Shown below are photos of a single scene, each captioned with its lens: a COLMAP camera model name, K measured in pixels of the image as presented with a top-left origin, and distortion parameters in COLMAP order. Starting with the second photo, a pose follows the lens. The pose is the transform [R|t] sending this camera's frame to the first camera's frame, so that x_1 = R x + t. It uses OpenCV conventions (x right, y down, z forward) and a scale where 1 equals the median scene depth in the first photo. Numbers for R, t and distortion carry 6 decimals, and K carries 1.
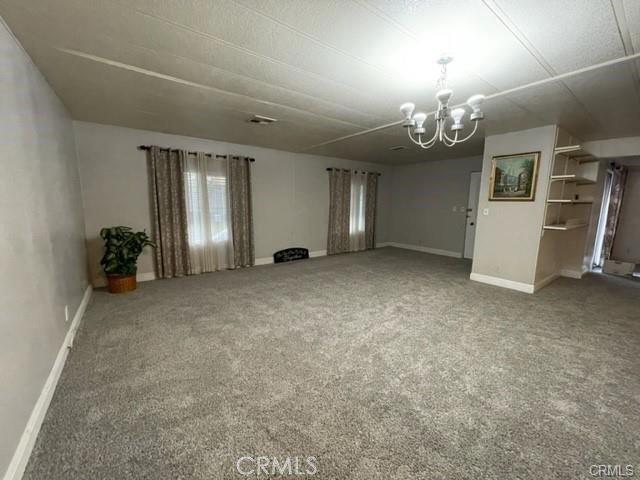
lens RADIAL K [[255.7, 0, 320.0], [0, 255.7, 240.0], [0, 0, 1]] dist [0.000093, 0.000075]
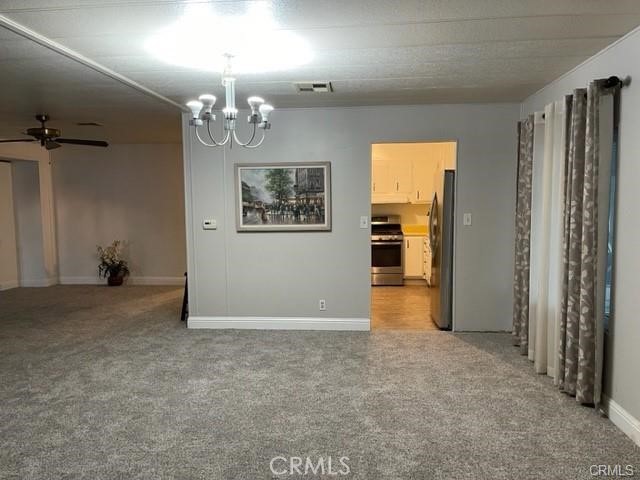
lens RADIAL K [[483.9, 0, 320.8], [0, 483.9, 245.0], [0, 0, 1]] dist [0.091960, -0.115598]
pose [[-0.744427, -0.066221, 0.664412, -0.456286], [0.098503, 0.973290, 0.207373, -0.183851], [-0.660398, 0.219821, -0.718020, 1.058479]]
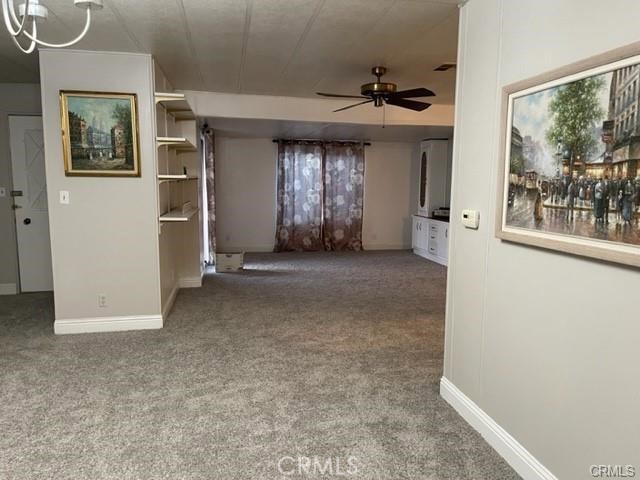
lens RADIAL K [[483.9, 0, 320.8], [0, 483.9, 245.0], [0, 0, 1]] dist [0.091960, -0.115598]
pose [[0.431044, -0.129568, 0.892980, -0.023642], [0.132189, 0.988027, 0.079551, -0.029750], [-0.892596, 0.083752, 0.443010, 0.127779]]
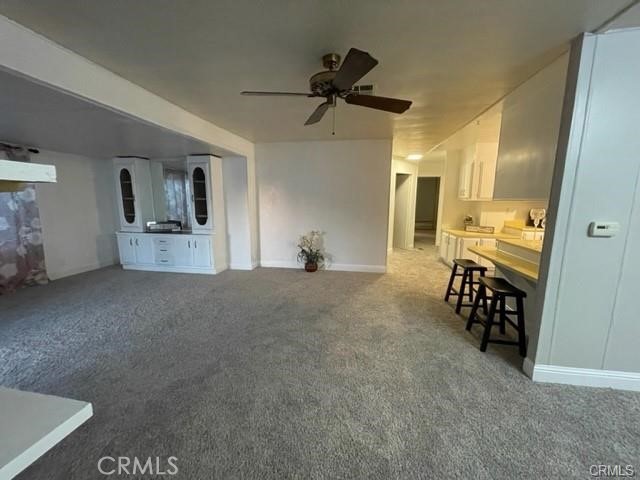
lens RADIAL K [[255.7, 0, 320.0], [0, 255.7, 240.0], [0, 0, 1]] dist [0.000093, 0.000075]
pose [[-0.699388, -0.128986, 0.703007, 0.749850], [0.093074, 0.958771, 0.268507, -0.130677], [-0.708656, 0.253223, -0.658548, 0.903376]]
